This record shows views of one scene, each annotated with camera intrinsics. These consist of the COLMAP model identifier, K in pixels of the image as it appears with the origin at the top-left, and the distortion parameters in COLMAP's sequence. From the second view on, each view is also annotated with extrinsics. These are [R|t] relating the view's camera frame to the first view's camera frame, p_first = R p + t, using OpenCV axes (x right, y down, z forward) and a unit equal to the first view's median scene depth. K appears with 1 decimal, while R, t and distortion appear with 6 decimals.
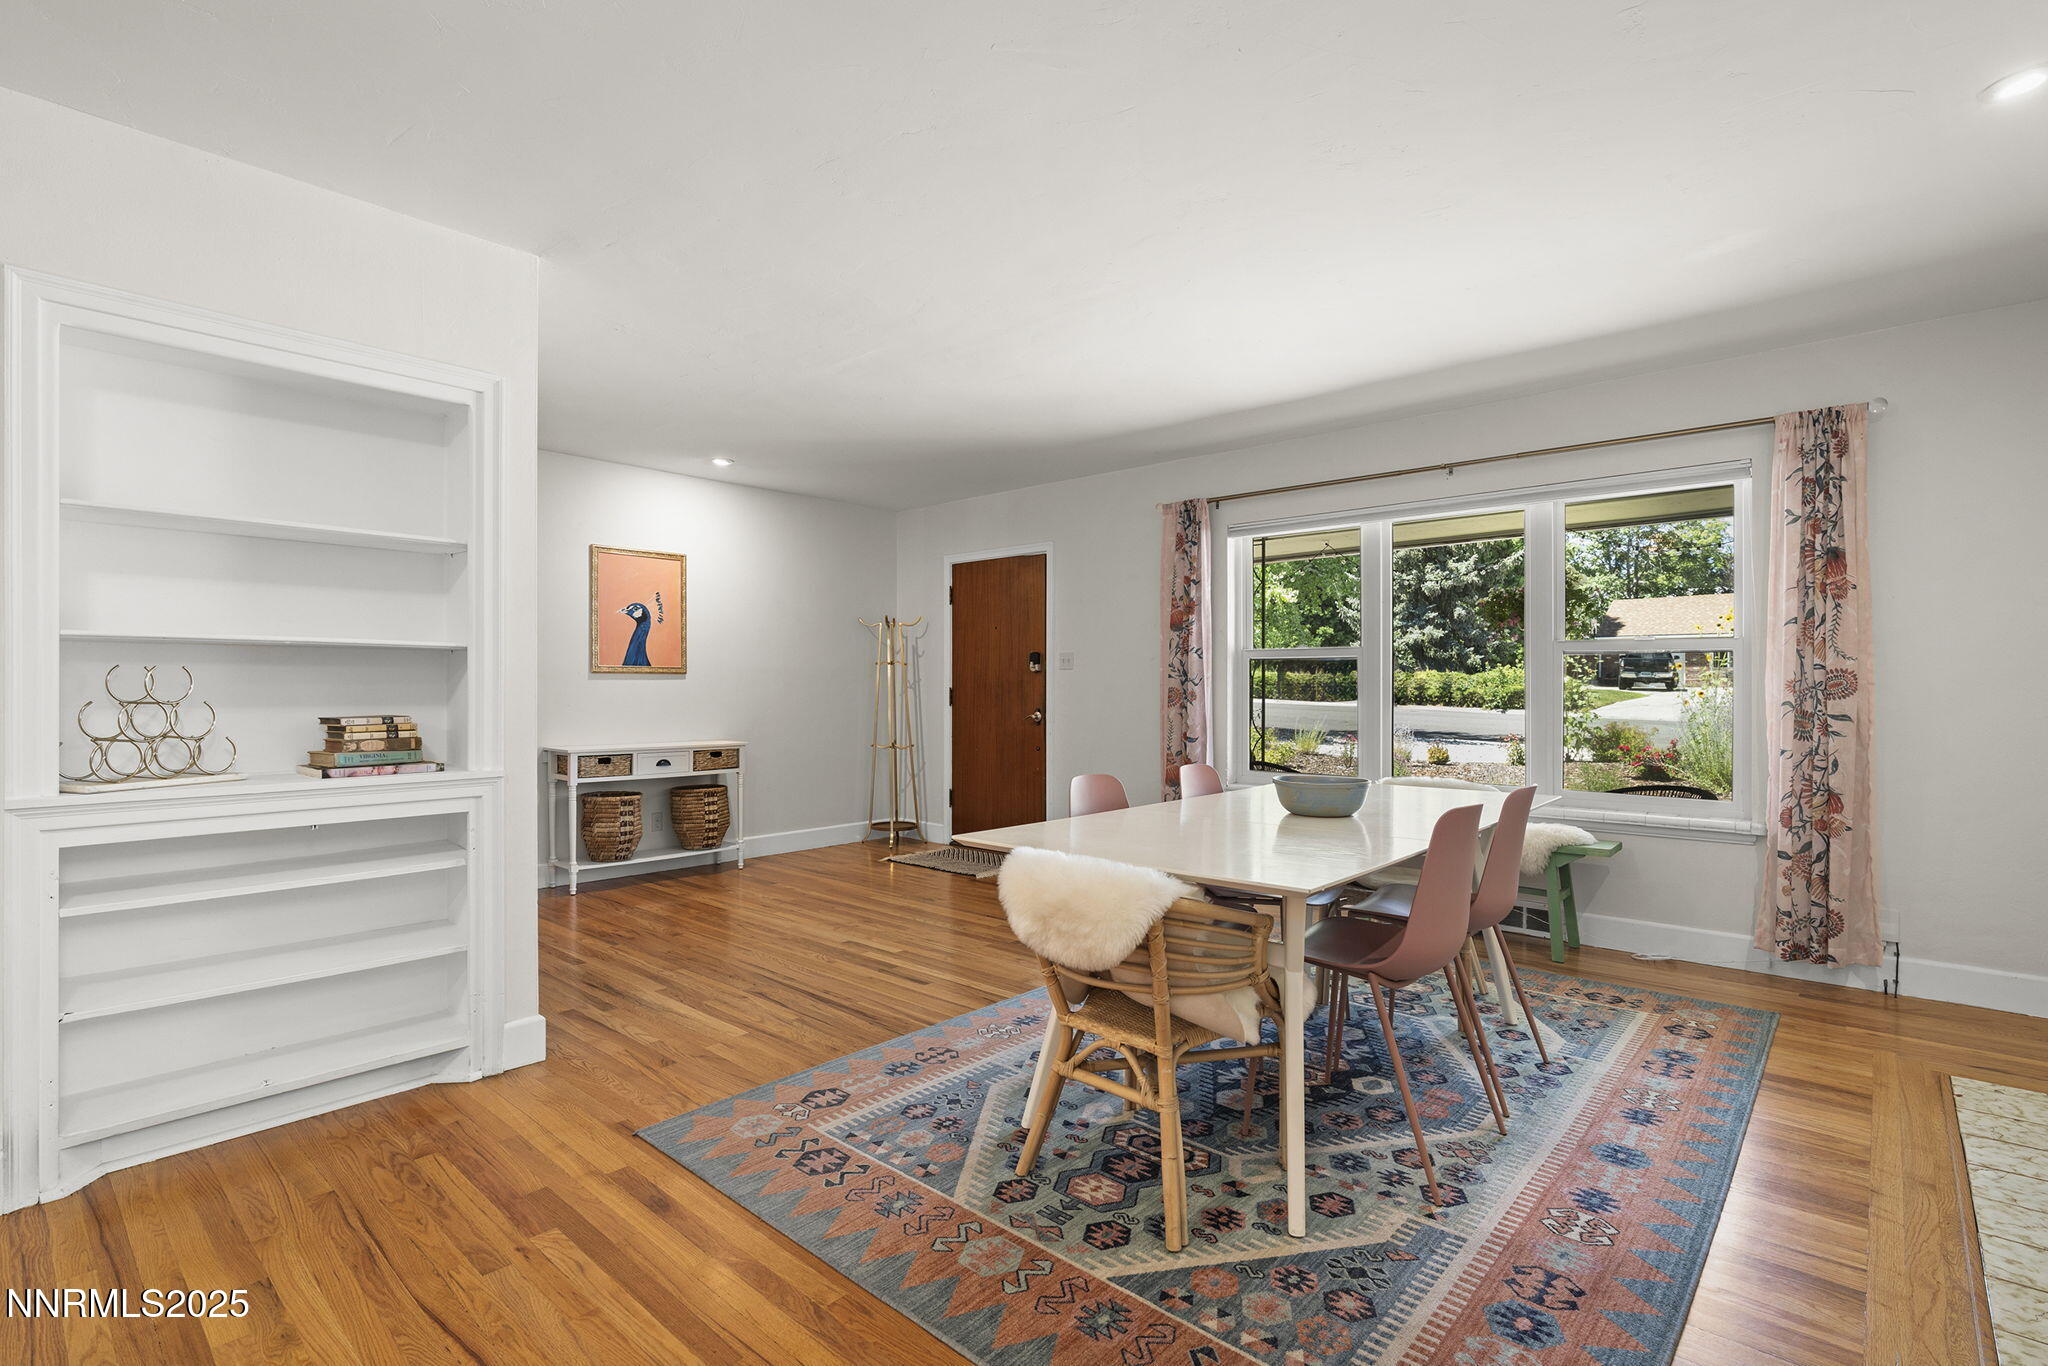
lens RADIAL K [[984.8, 0, 1028.4], [0, 984.8, 684.6], [0, 0, 1]] dist [0.008225, -0.000514]
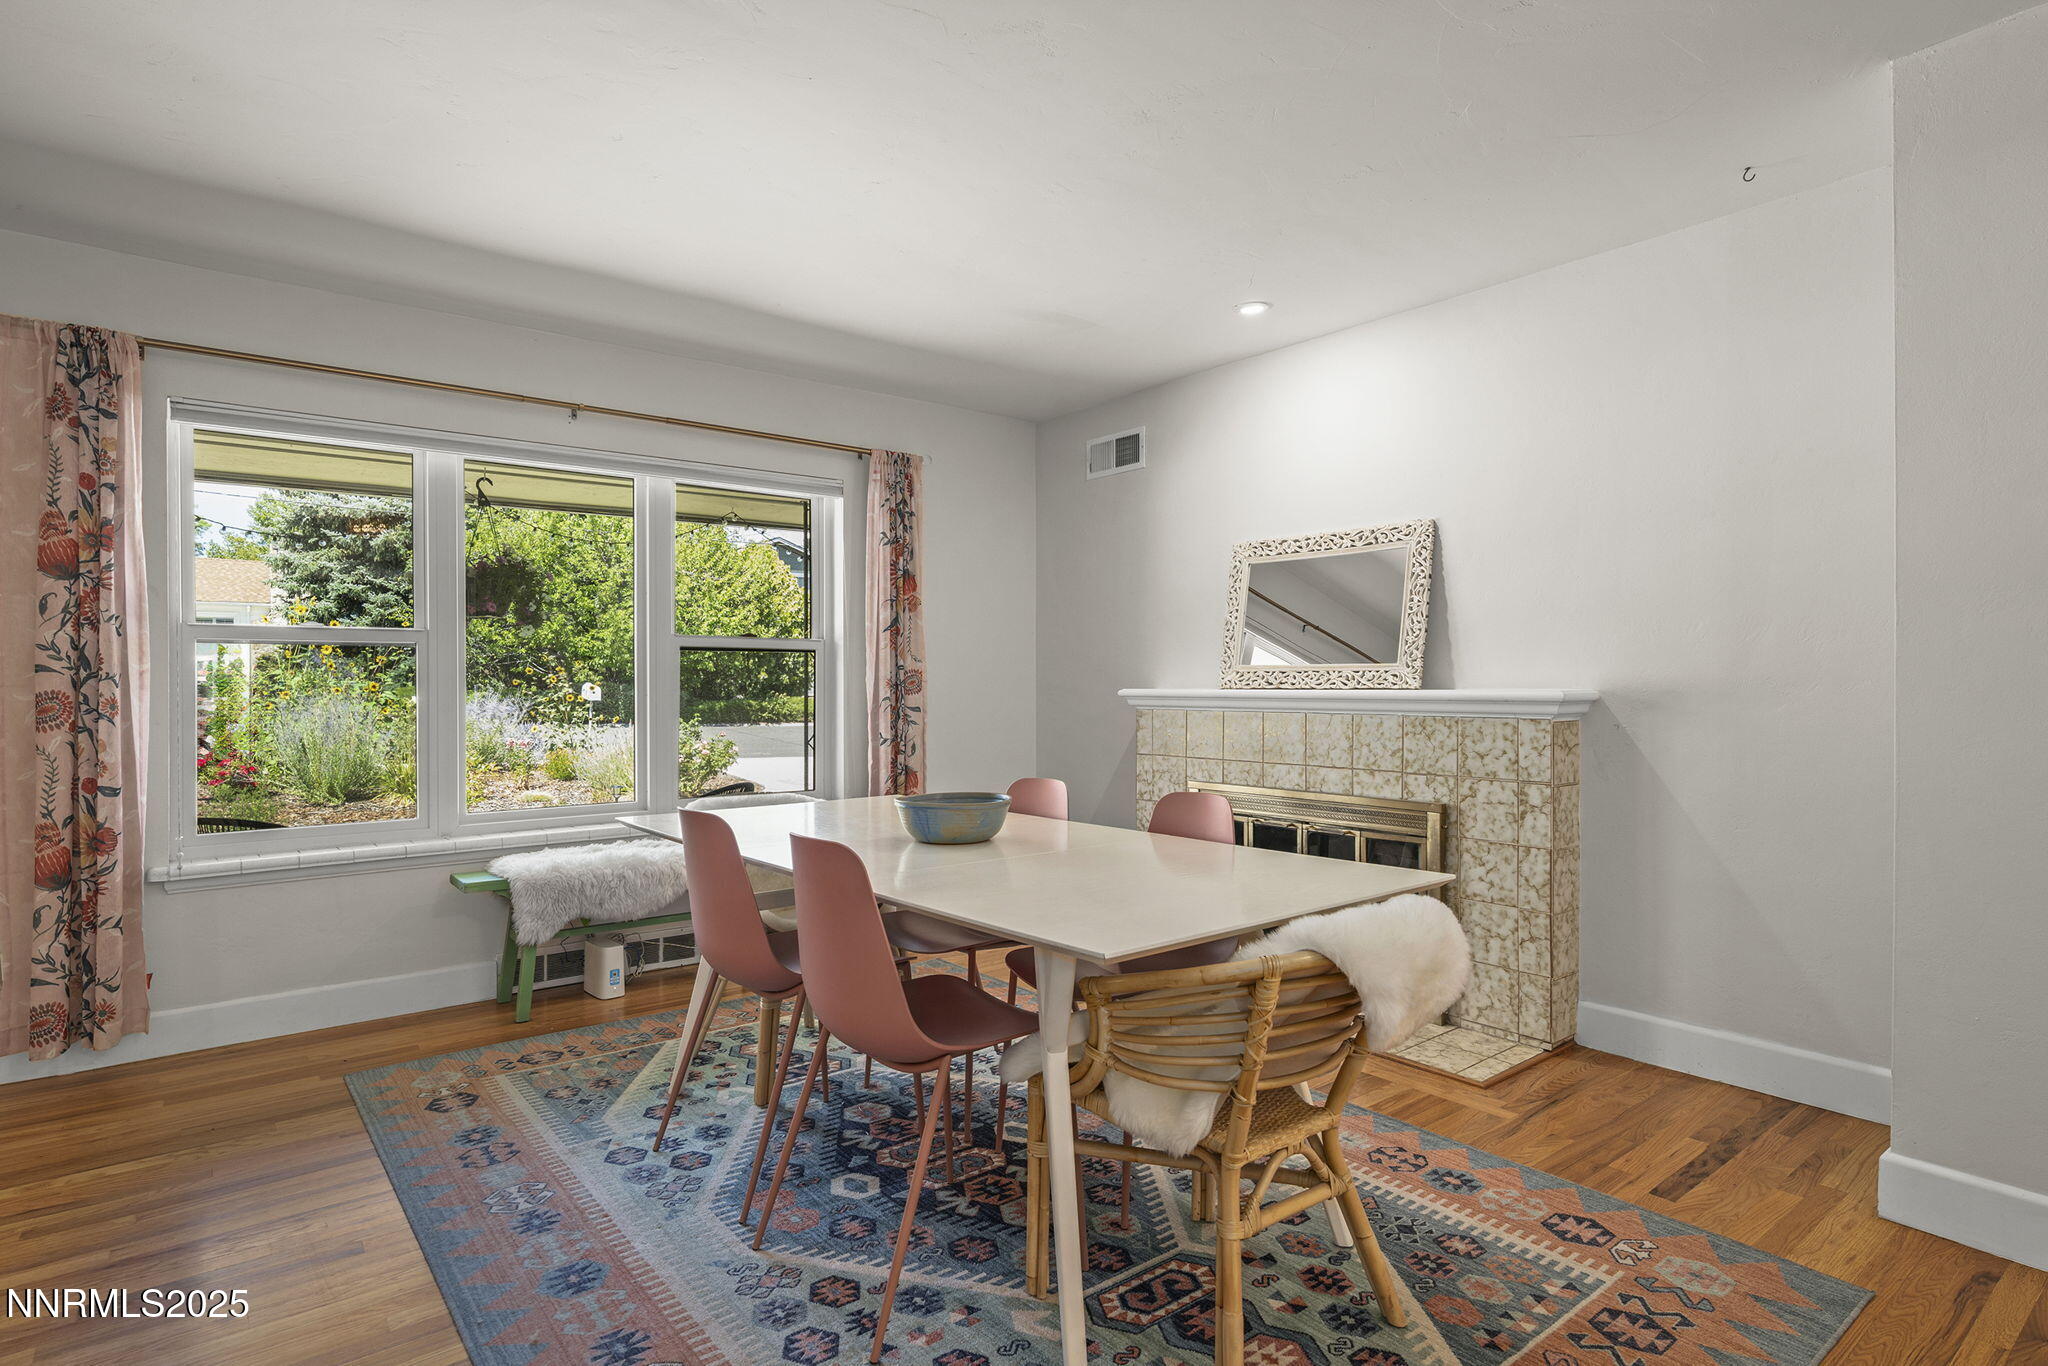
lens RADIAL K [[1063.3, 0, 1026.3], [0, 1063.3, 697.4], [0, 0, 1]] dist [-0.010128, 0.003264]
pose [[0.165956, -0.014801, 0.986022, -0.451258], [0.004602, 0.999888, 0.014235, 0.000894], [-0.986122, 0.002176, 0.166006, 0.639130]]
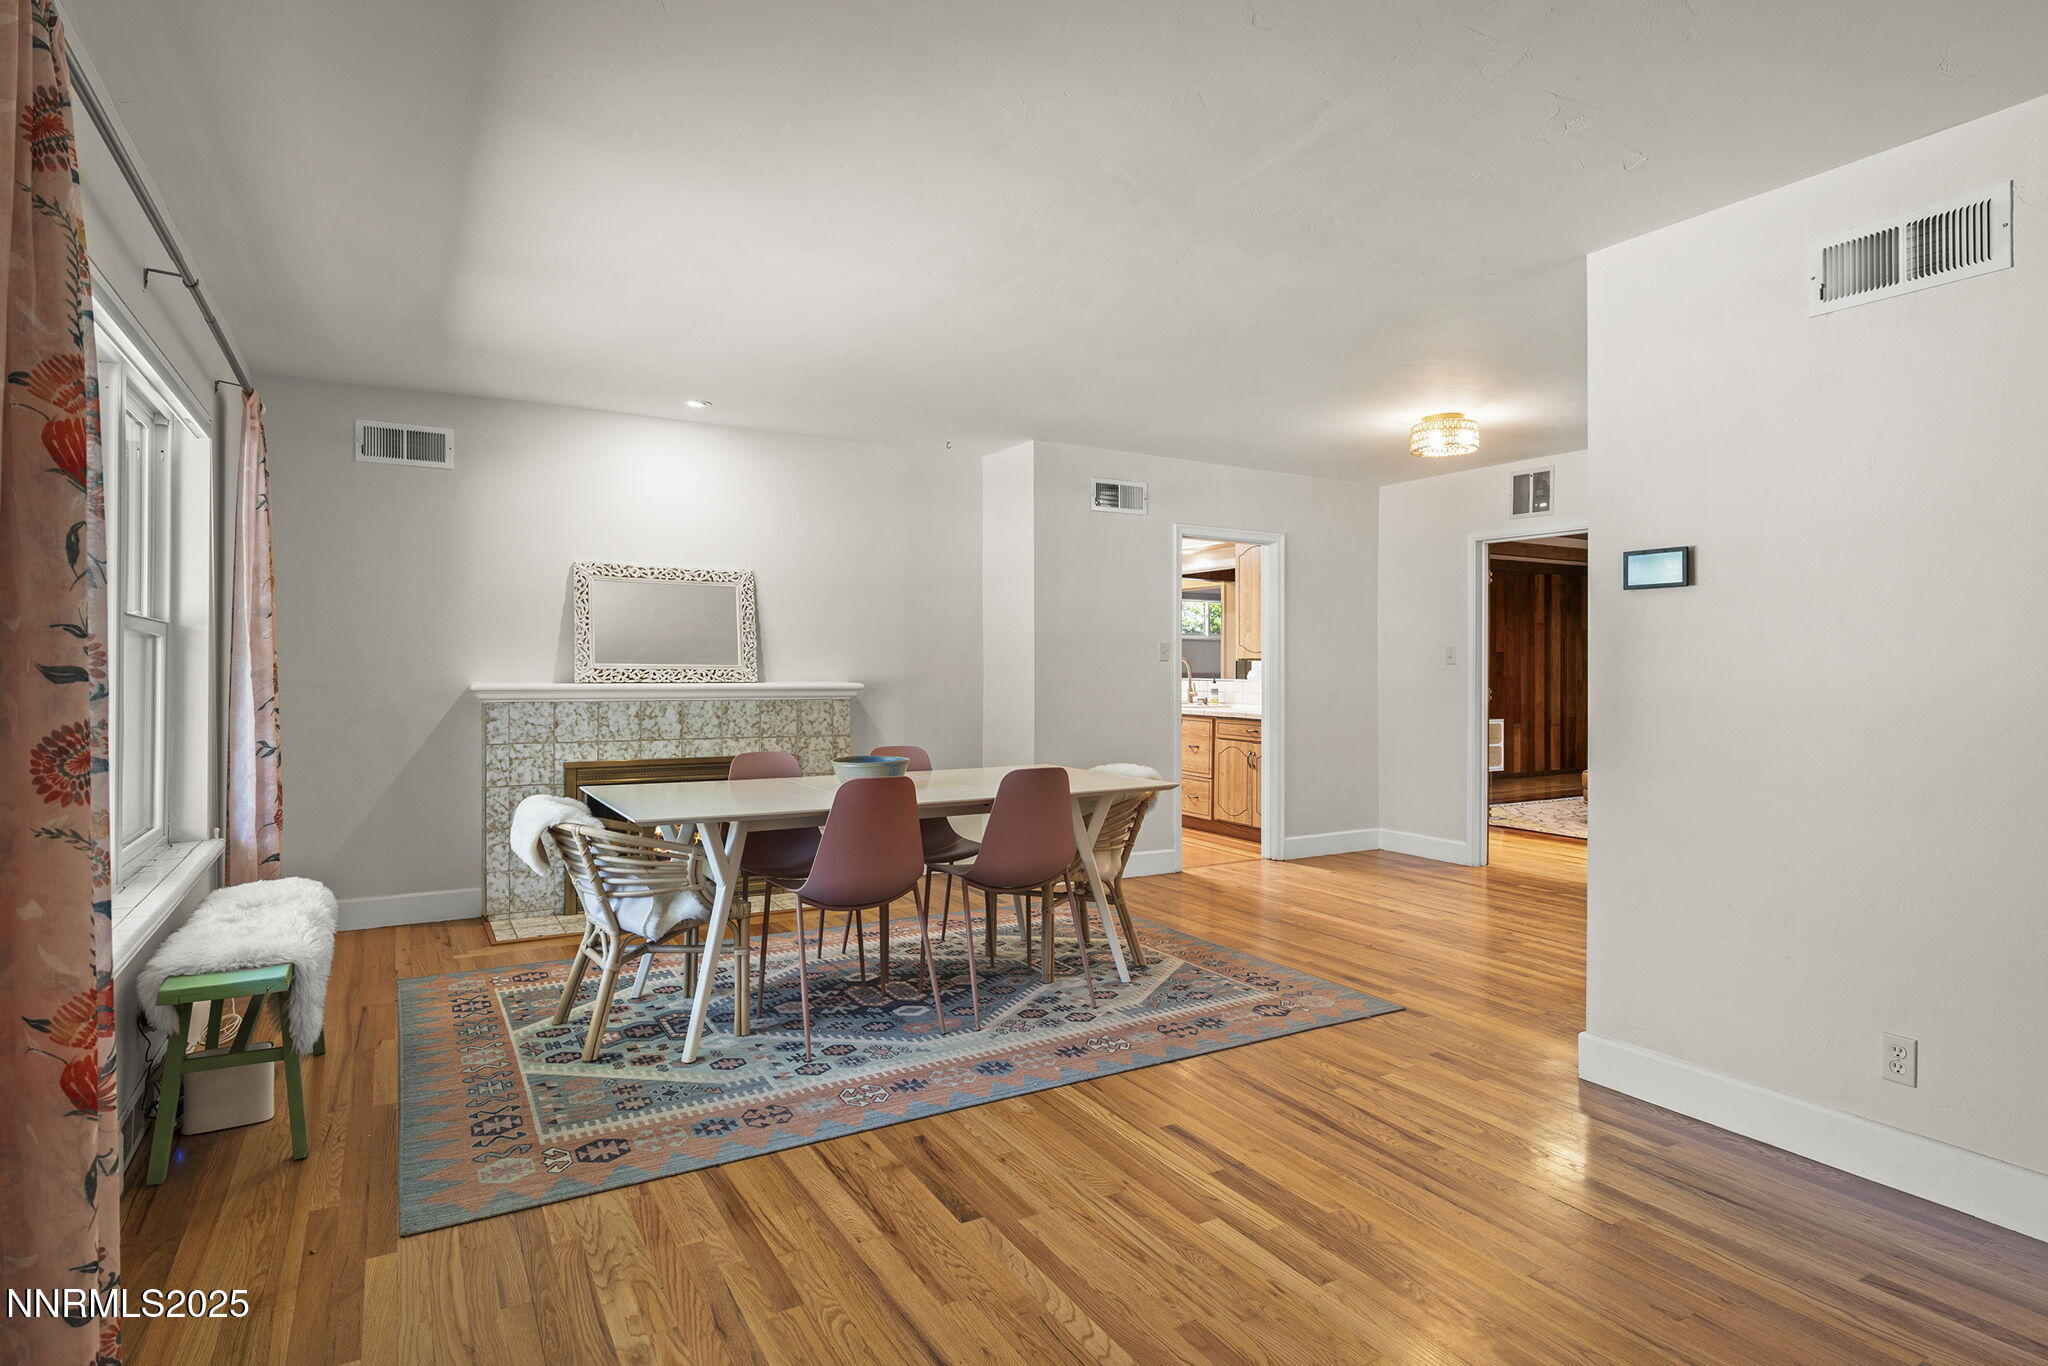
lens RADIAL K [[1063.3, 0, 1015.5], [0, 1063.3, 667.1], [0, 0, 1]] dist [-0.010128, 0.003264]
pose [[-0.948458, -0.006829, 0.316830, -0.239521], [-0.006587, 0.999977, 0.001833, -0.018444], [-0.316835, -0.000348, -0.948480, 1.781970]]
